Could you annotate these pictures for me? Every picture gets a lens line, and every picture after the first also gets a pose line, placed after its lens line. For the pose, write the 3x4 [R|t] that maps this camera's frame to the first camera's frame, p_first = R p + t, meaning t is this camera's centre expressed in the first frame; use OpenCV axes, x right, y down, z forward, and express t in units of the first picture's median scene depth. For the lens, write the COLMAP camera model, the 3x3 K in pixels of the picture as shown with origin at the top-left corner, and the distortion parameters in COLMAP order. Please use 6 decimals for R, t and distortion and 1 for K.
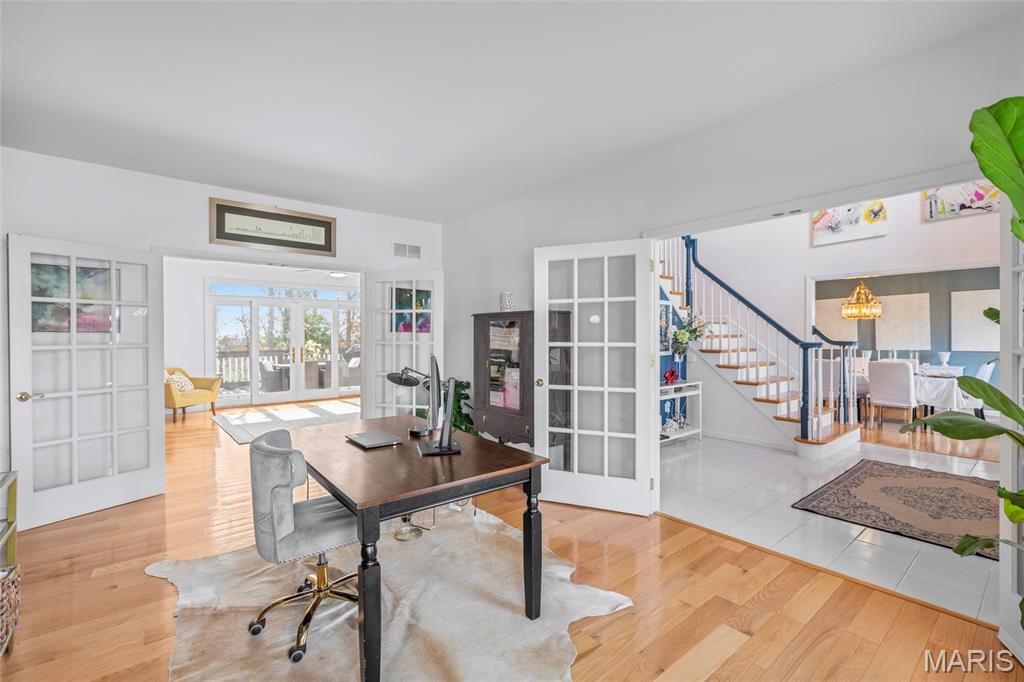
lens RADIAL K [[454.2, 0, 509.0], [0, 454.2, 338.1], [0, 0, 1]] dist [0.002042, 0.000195]
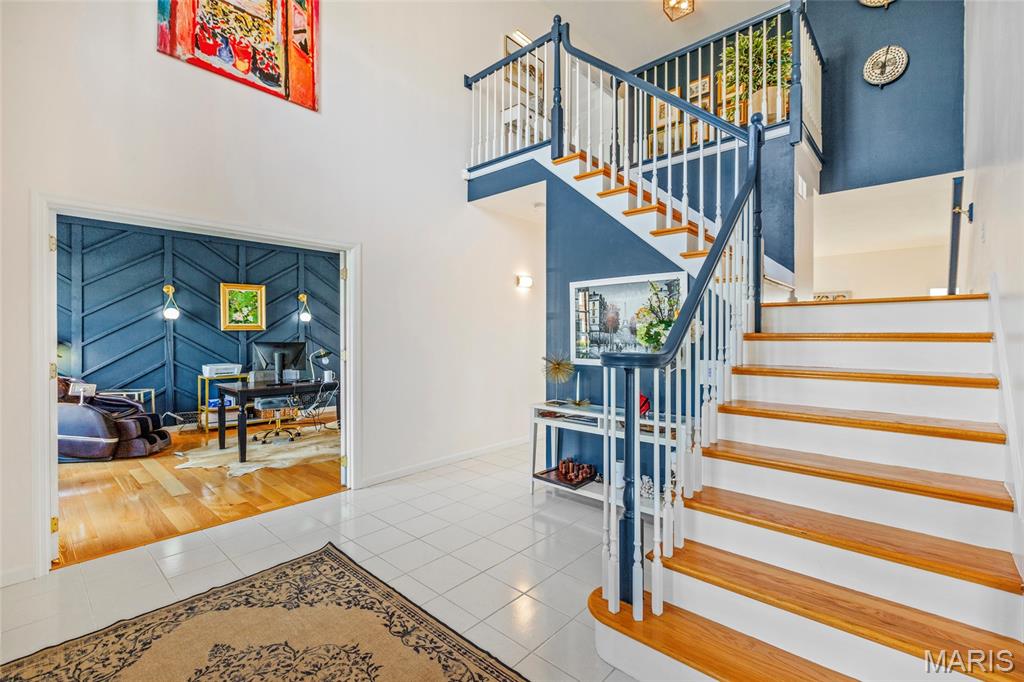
lens RADIAL K [[454.2, 0, 516.7], [0, 454.2, 336.2], [0, 0, 1]] dist [0.002042, 0.000195]
pose [[0.139795, 0.002794, -0.990177, 1.512404], [-0.002644, 0.999994, 0.002448, -0.005769], [0.990177, 0.002276, 0.139801, 1.253400]]
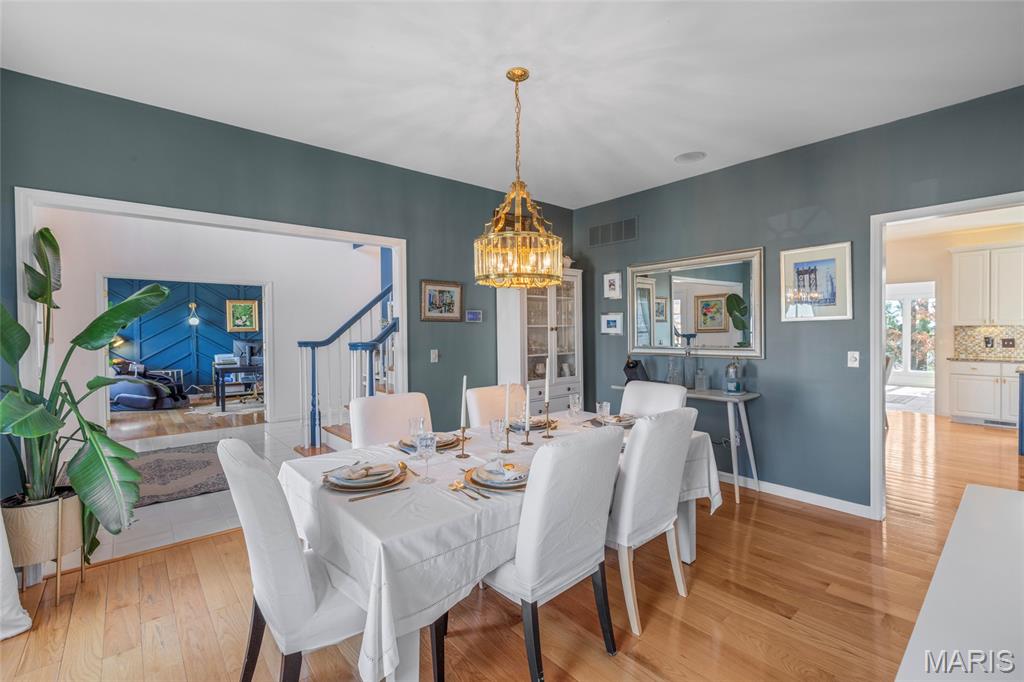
lens RADIAL K [[454.2, 0, 504.6], [0, 454.2, 336.3], [0, 0, 1]] dist [0.002042, 0.000195]
pose [[-0.006816, 0.008179, -0.999943, 2.380007], [0.004941, 0.999955, 0.008145, -0.009007], [0.999965, -0.004886, -0.006856, 2.146660]]
